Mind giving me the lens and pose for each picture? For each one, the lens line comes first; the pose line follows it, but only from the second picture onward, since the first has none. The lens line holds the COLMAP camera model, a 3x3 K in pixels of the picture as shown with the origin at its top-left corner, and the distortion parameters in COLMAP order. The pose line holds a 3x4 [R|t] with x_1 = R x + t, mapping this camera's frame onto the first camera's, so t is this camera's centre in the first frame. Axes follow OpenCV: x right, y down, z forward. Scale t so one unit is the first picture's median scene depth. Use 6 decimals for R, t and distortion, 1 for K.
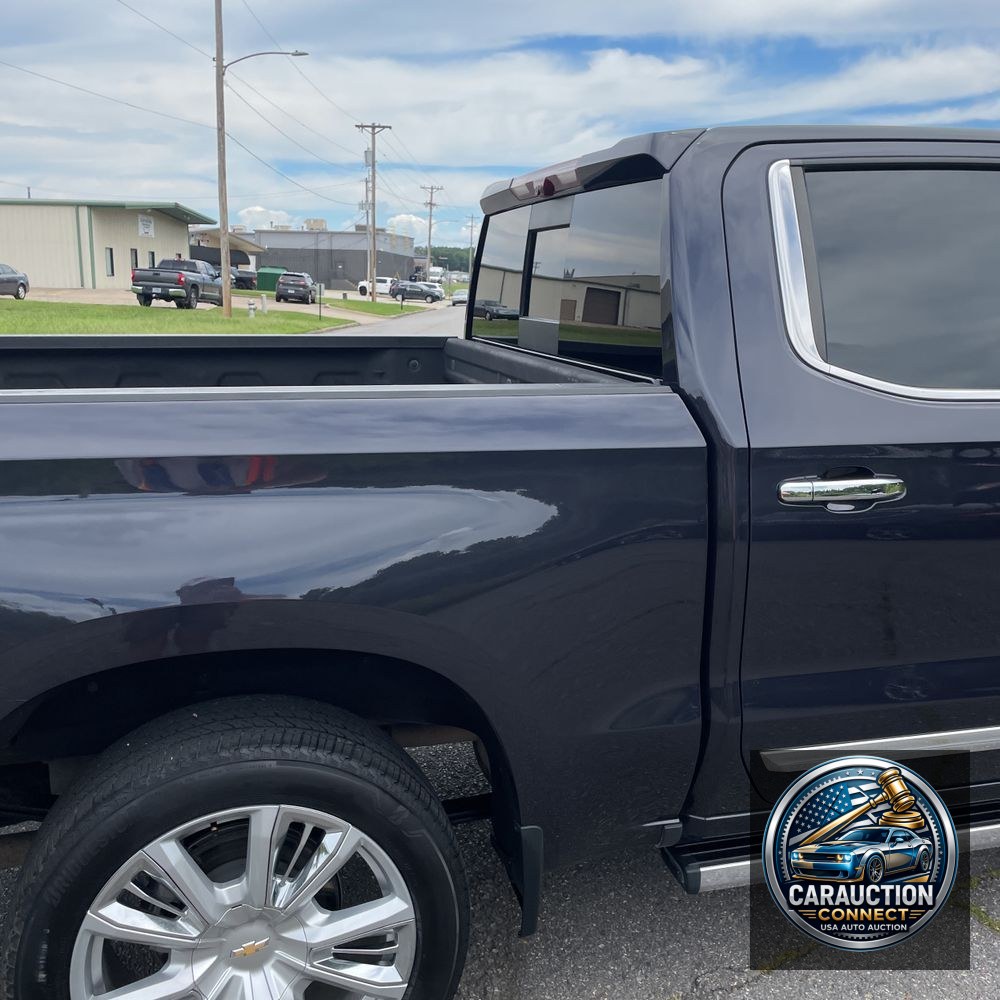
lens RADIAL K [[1051.9, 0, 477.5], [0, 1051.9, 495.7], [0, 0, 1]] dist [0.029058, 0.000000]
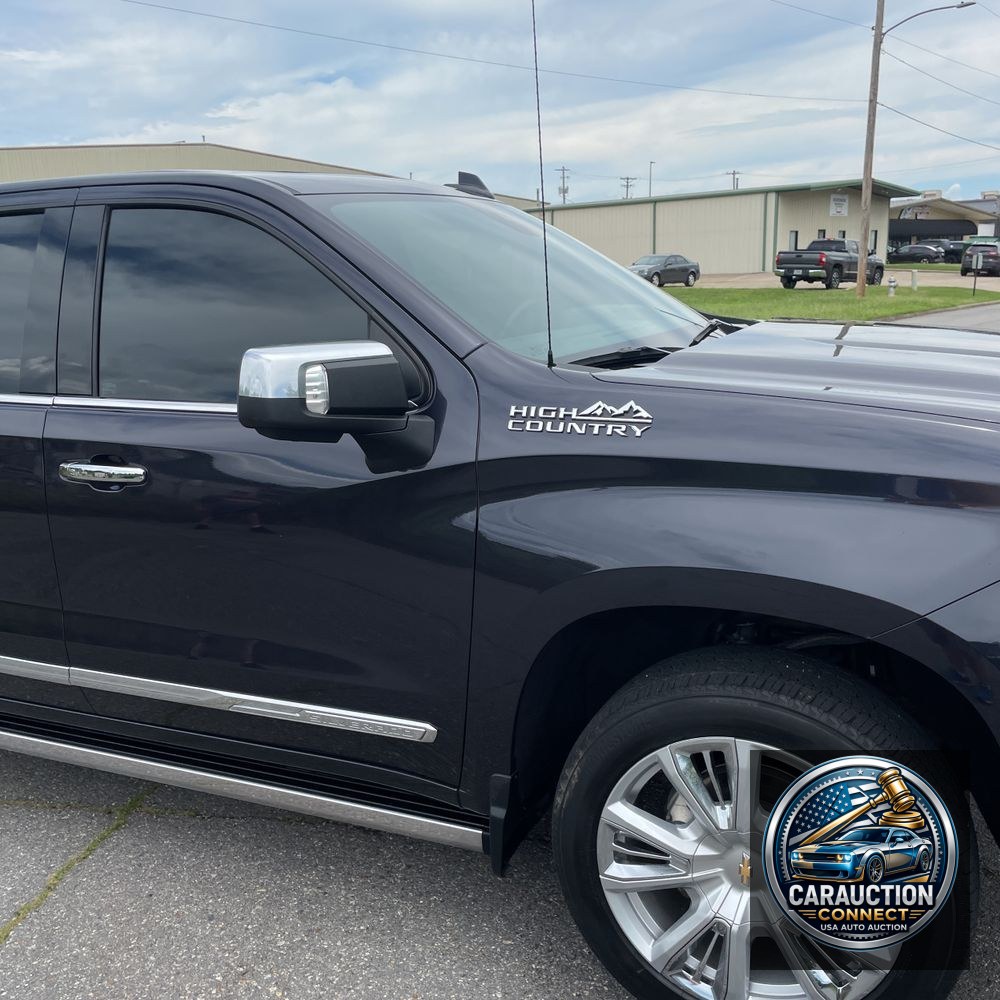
lens RADIAL K [[1051.9, 0, 467.7], [0, 1051.9, 493.1], [0, 0, 1]] dist [0.029058, 0.000000]
pose [[0.751777, 0.094856, -0.652560, 0.137490], [-0.083057, 0.995340, 0.048997, -0.007313], [0.654166, 0.017365, 0.756151, 0.032735]]
